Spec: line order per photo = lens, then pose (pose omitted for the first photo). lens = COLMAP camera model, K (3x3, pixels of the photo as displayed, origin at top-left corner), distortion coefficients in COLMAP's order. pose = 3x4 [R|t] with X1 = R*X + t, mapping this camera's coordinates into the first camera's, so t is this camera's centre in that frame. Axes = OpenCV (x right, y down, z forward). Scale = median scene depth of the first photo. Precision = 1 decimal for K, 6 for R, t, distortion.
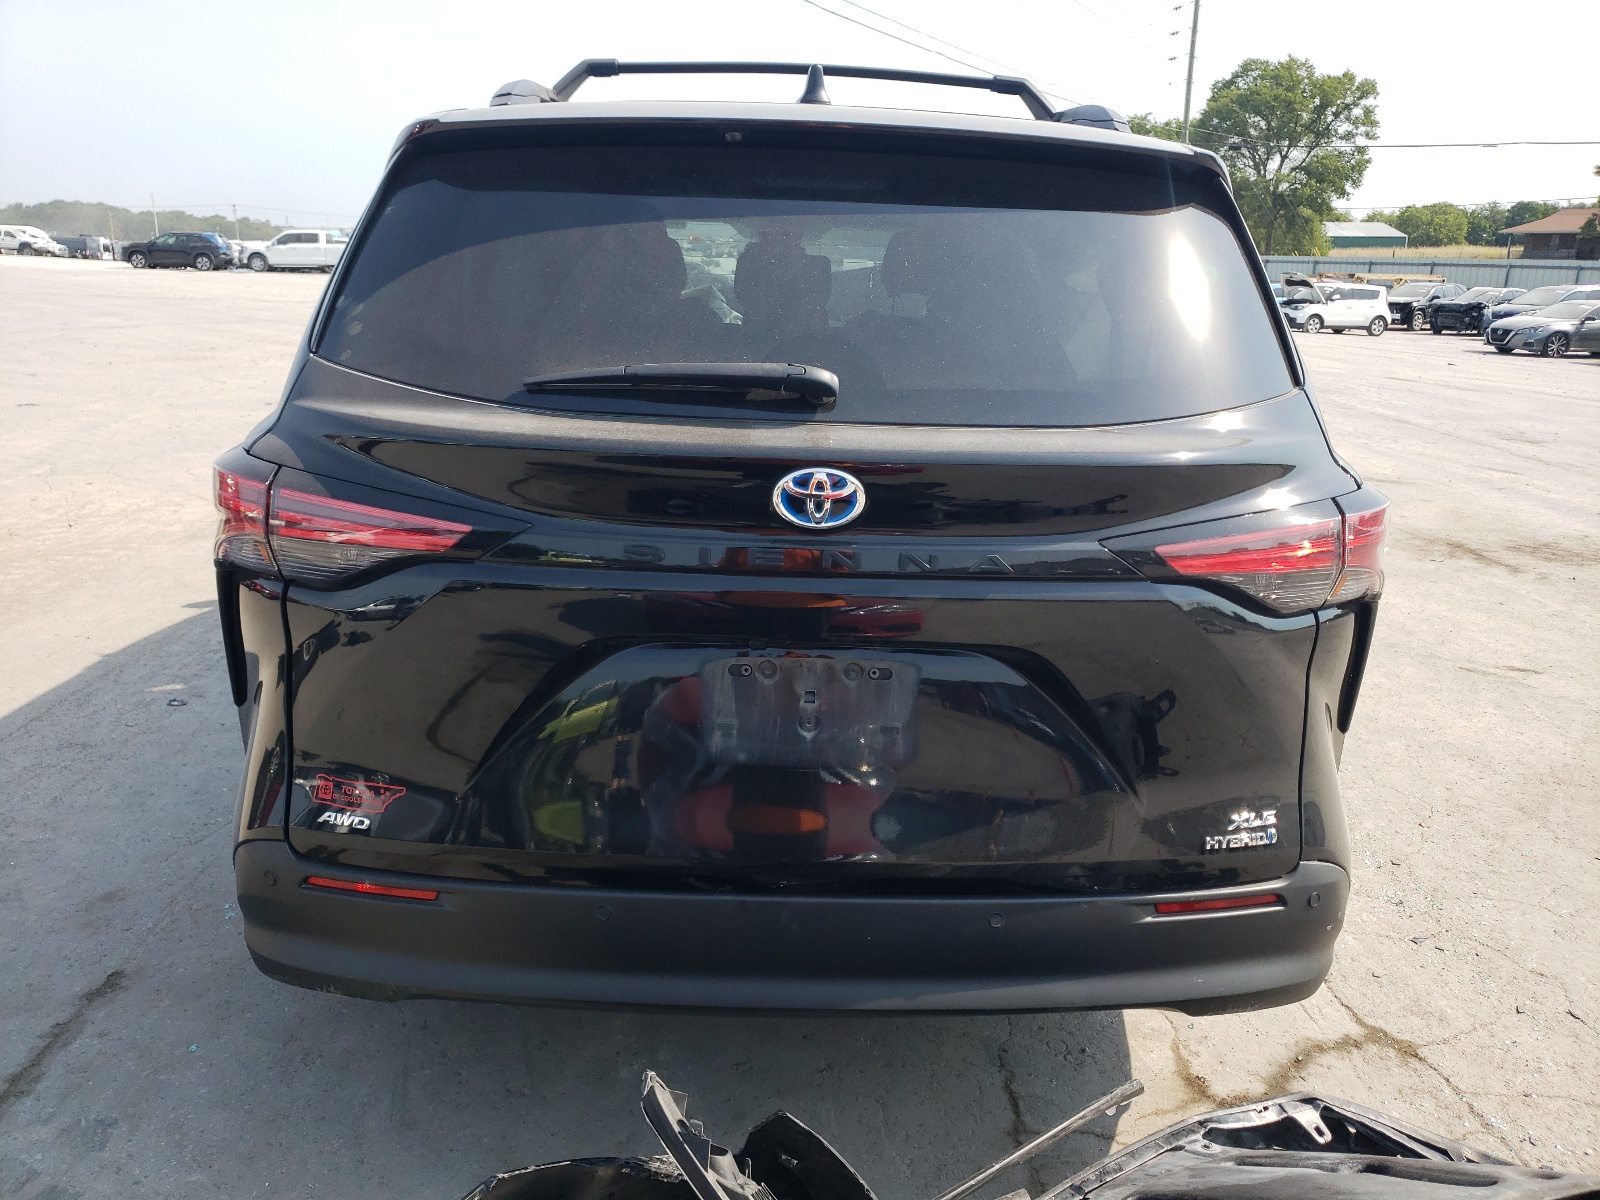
lens RADIAL K [[1206.6, 0, 800.0], [0, 1206.6, 600.0], [0, 0, 1]] dist [0.003748, 0.004282]
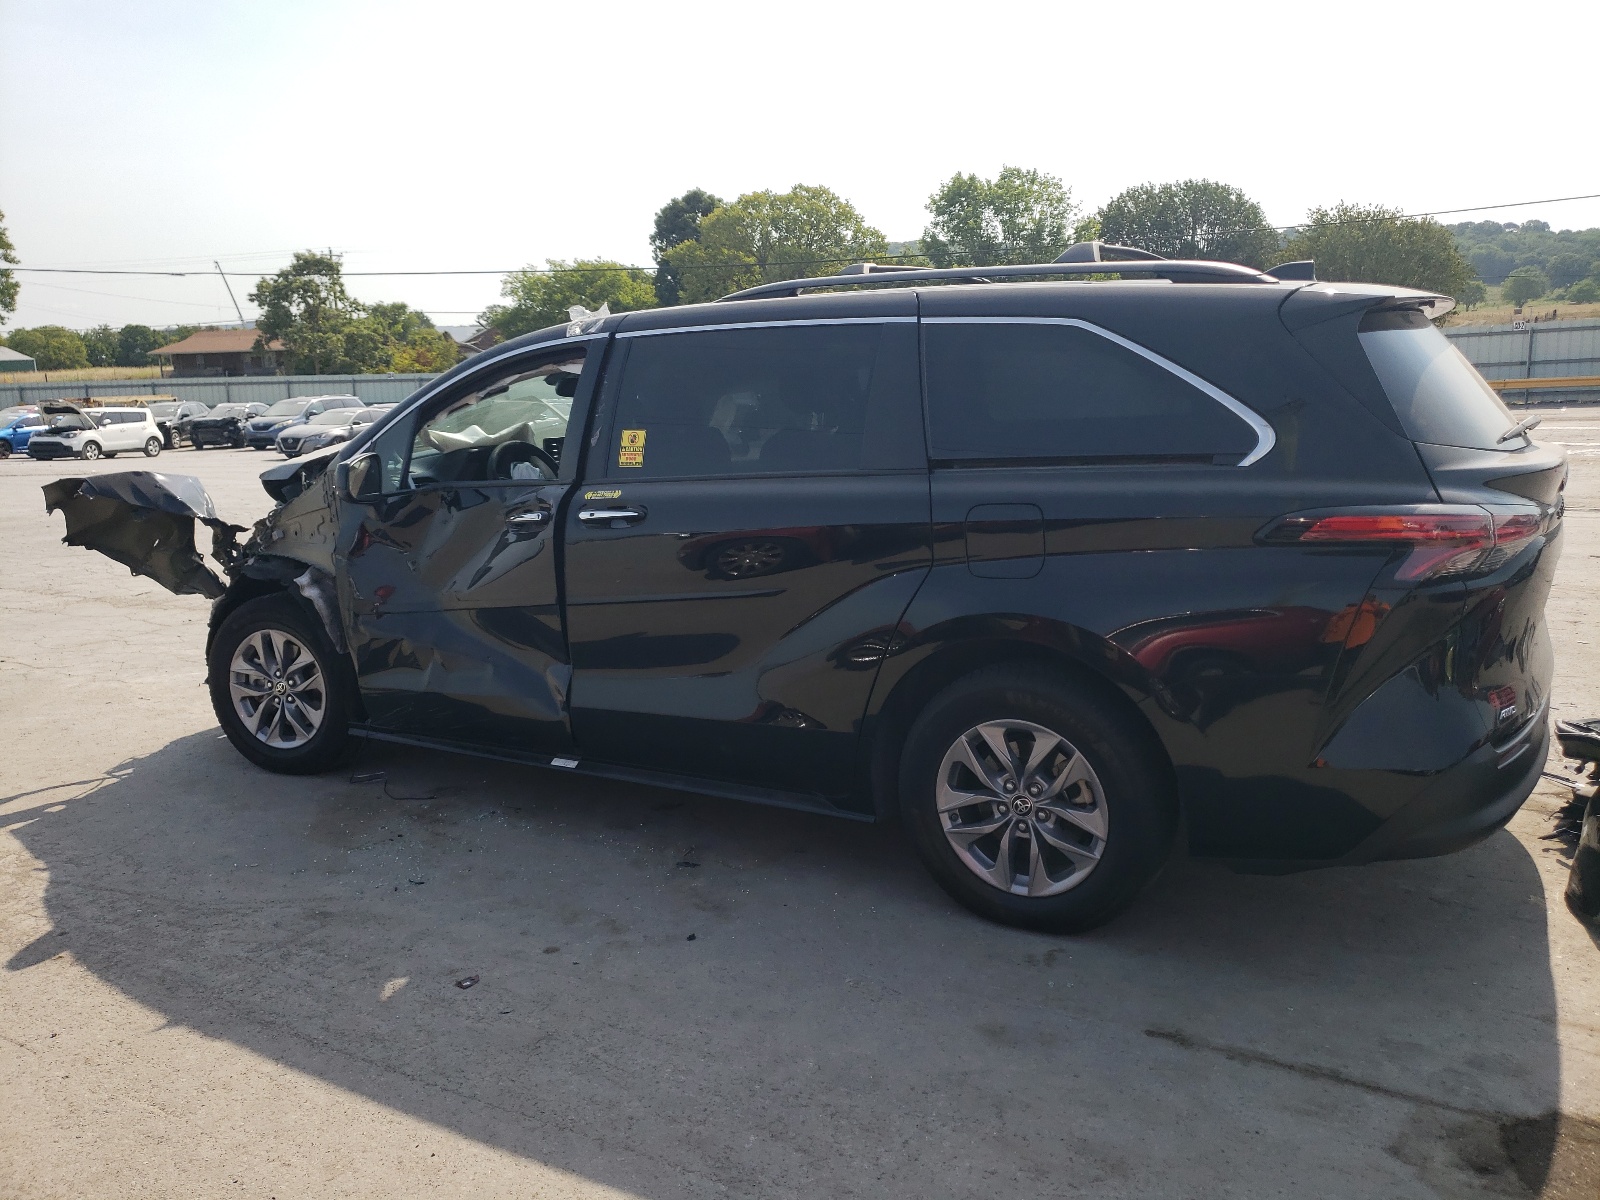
lens RADIAL K [[1206.6, 0, 800.0], [0, 1206.6, 600.0], [0, 0, 1]] dist [0.003748, 0.004282]
pose [[0.519728, -0.197593, 0.831168, -0.096260], [0.275024, 0.959794, 0.056200, -0.013023], [-0.808854, 0.199382, 0.553175, 0.035907]]
